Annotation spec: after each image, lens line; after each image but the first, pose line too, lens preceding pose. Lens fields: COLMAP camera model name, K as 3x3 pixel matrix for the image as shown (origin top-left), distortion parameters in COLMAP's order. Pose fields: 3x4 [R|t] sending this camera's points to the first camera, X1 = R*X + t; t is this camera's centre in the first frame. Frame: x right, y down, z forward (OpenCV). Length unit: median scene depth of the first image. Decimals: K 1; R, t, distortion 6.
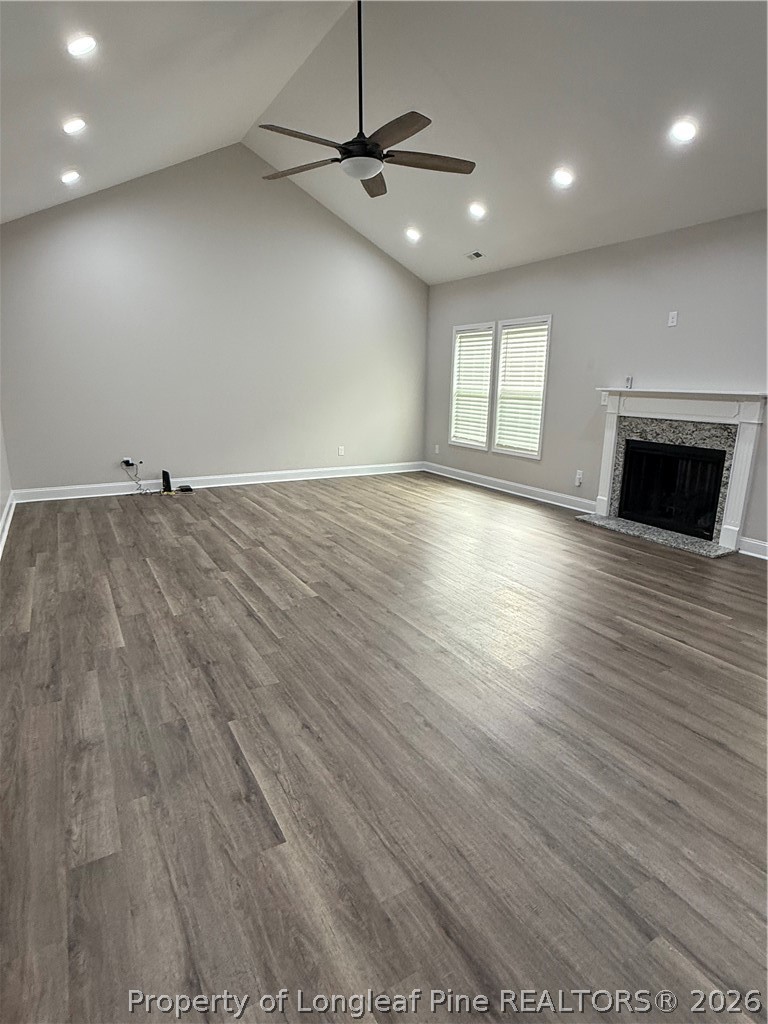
lens RADIAL K [[566.7, 0, 384.7], [0, 566.7, 510.9], [0, 0, 1]] dist [-0.001241, 0.000561]
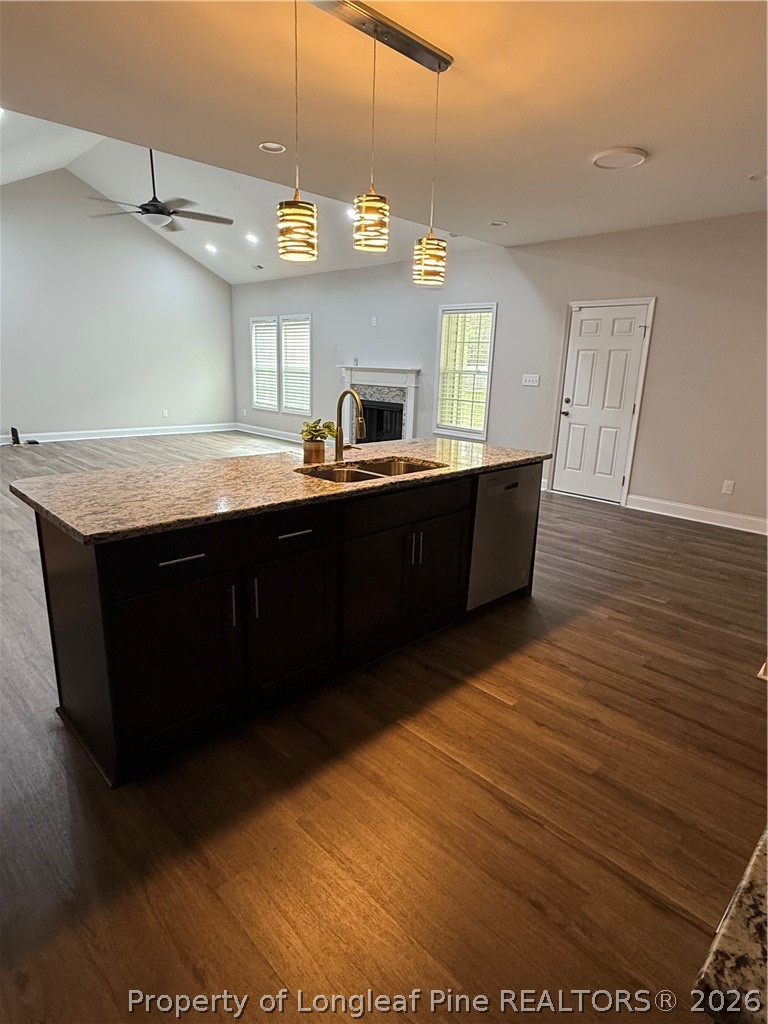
lens RADIAL K [[566.7, 0, 382.7], [0, 566.7, 511.5], [0, 0, 1]] dist [-0.001241, 0.000561]
pose [[0.968271, -0.048244, 0.245203, 0.107613], [0.040406, 0.998502, 0.036900, 0.126461], [-0.246616, -0.025822, 0.968769, -0.522518]]
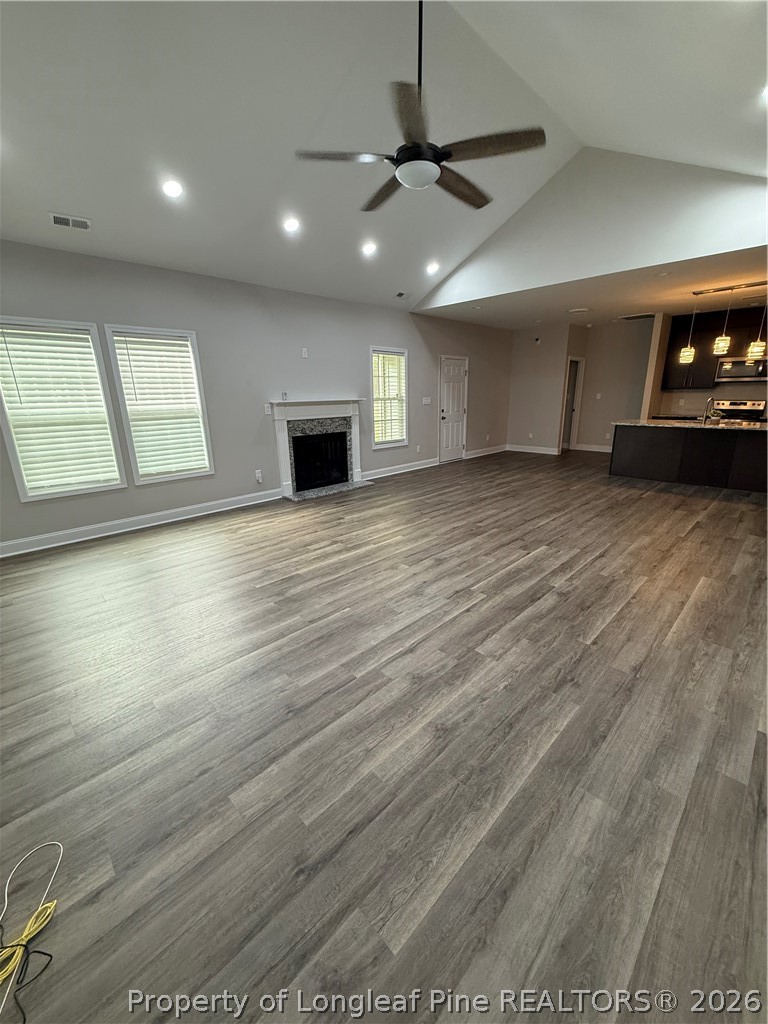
lens RADIAL K [[411.8, 0, 387.1], [0, 411.8, 511.4], [0, 0, 1]] dist [-0.001838, 0.001105]
pose [[-0.267211, -0.275696, 0.923358, -0.646911], [0.233668, 0.911065, 0.339647, -0.256010], [-0.934878, 0.306516, -0.179025, 1.045269]]
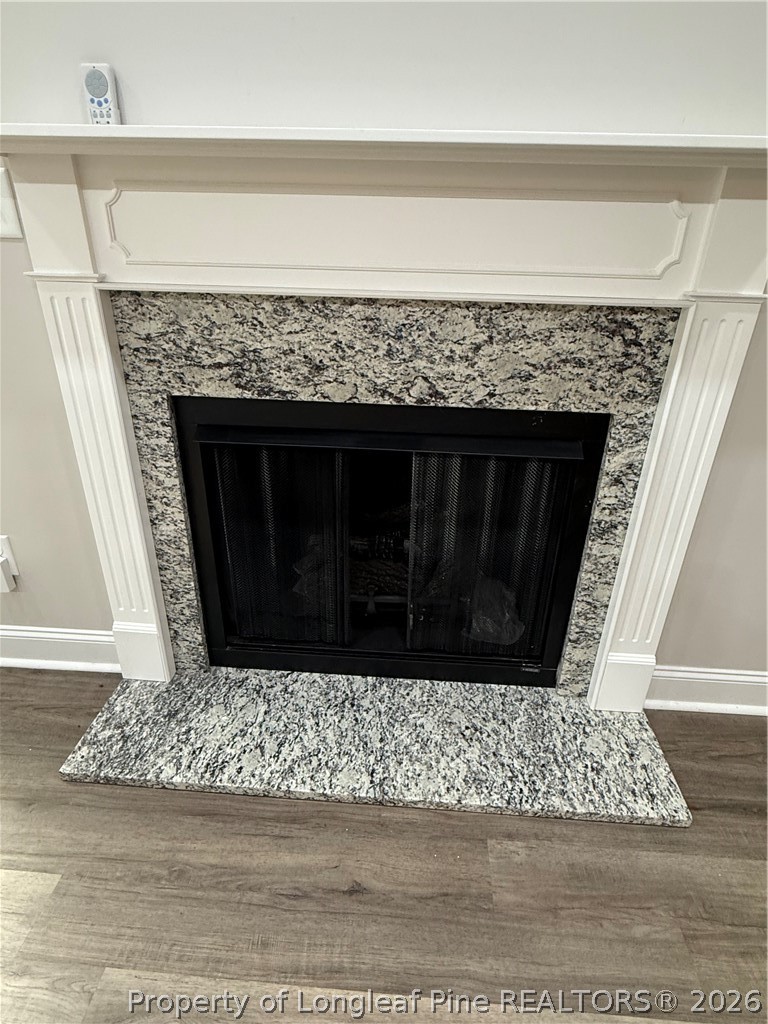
lens RADIAL K [[566.7, 0, 387.5], [0, 566.7, 508.5], [0, 0, 1]] dist [-0.001241, 0.000561]
pose [[0.549993, -0.372359, 0.747567, 0.295156], [0.174040, 0.926557, 0.333470, -0.148876], [-0.816834, -0.053299, 0.574405, 0.815735]]
